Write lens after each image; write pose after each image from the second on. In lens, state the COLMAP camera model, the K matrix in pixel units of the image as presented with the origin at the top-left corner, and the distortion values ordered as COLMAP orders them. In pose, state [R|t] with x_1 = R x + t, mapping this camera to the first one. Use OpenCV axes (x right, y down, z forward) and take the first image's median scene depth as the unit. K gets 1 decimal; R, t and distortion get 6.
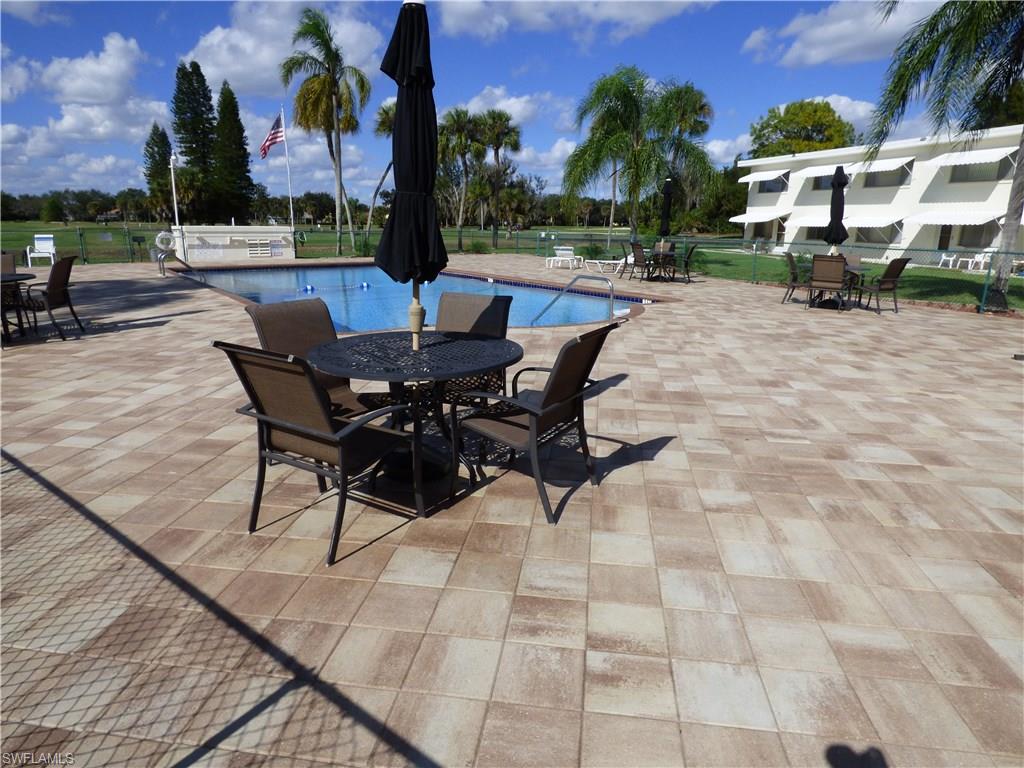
lens RADIAL K [[638.0, 0, 511.2], [0, 638.0, 378.7], [0, 0, 1]] dist [0.006366, -0.005928]
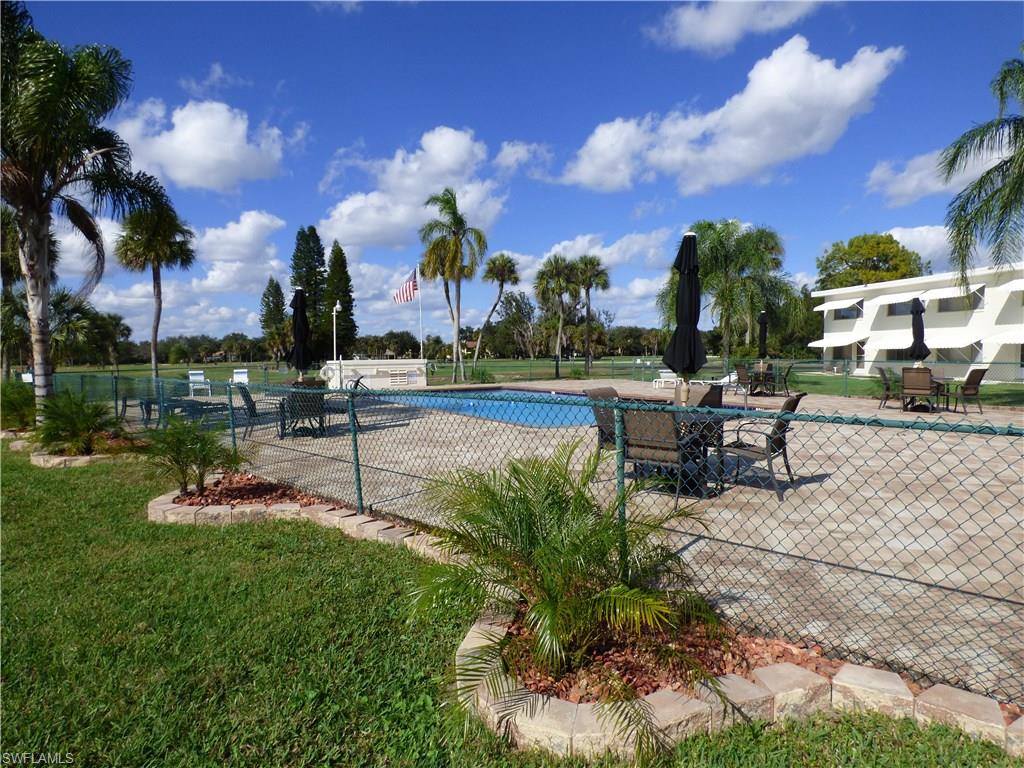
lens RADIAL K [[638.0, 0, 511.6], [0, 638.0, 387.5], [0, 0, 1]] dist [0.006366, -0.005928]
pose [[0.994773, -0.018824, -0.100356, -0.050512], [-0.000432, 0.982076, -0.188485, 0.025298], [0.102105, 0.187544, 0.976935, -0.089252]]
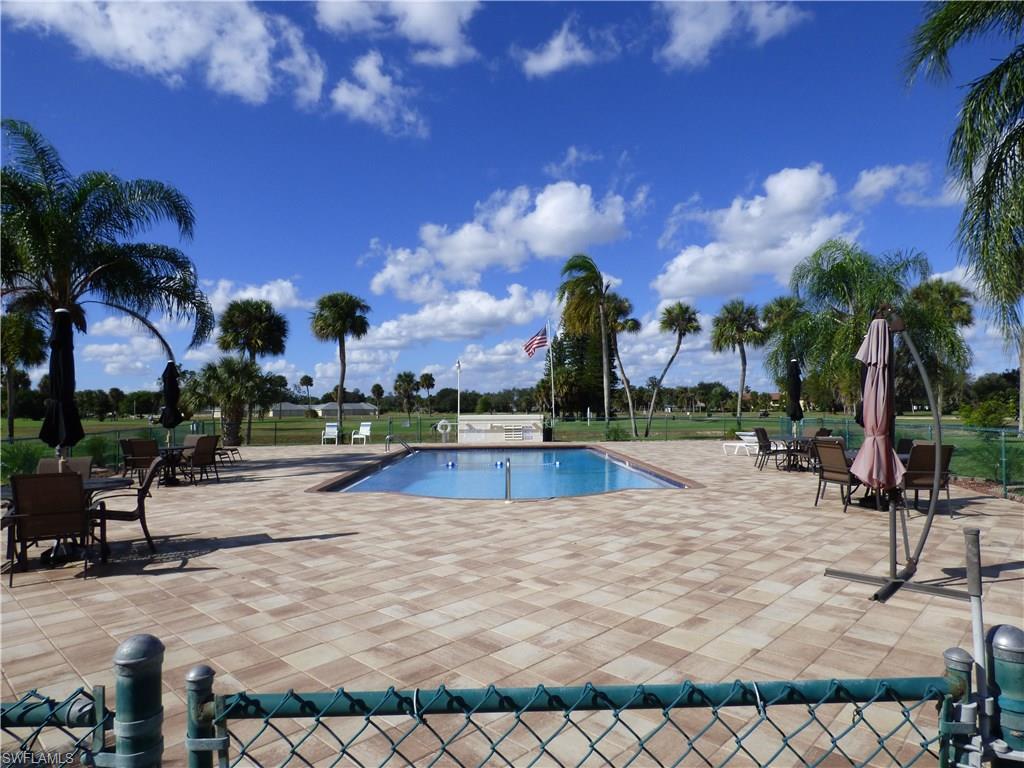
lens RADIAL K [[638.0, 0, 519.2], [0, 638.0, 387.9], [0, 0, 1]] dist [0.006366, -0.005928]
pose [[0.820393, -0.035054, -0.570724, 0.217173], [-0.120783, 0.964973, -0.232890, -0.005576], [0.558897, 0.259995, 0.787424, 0.029456]]
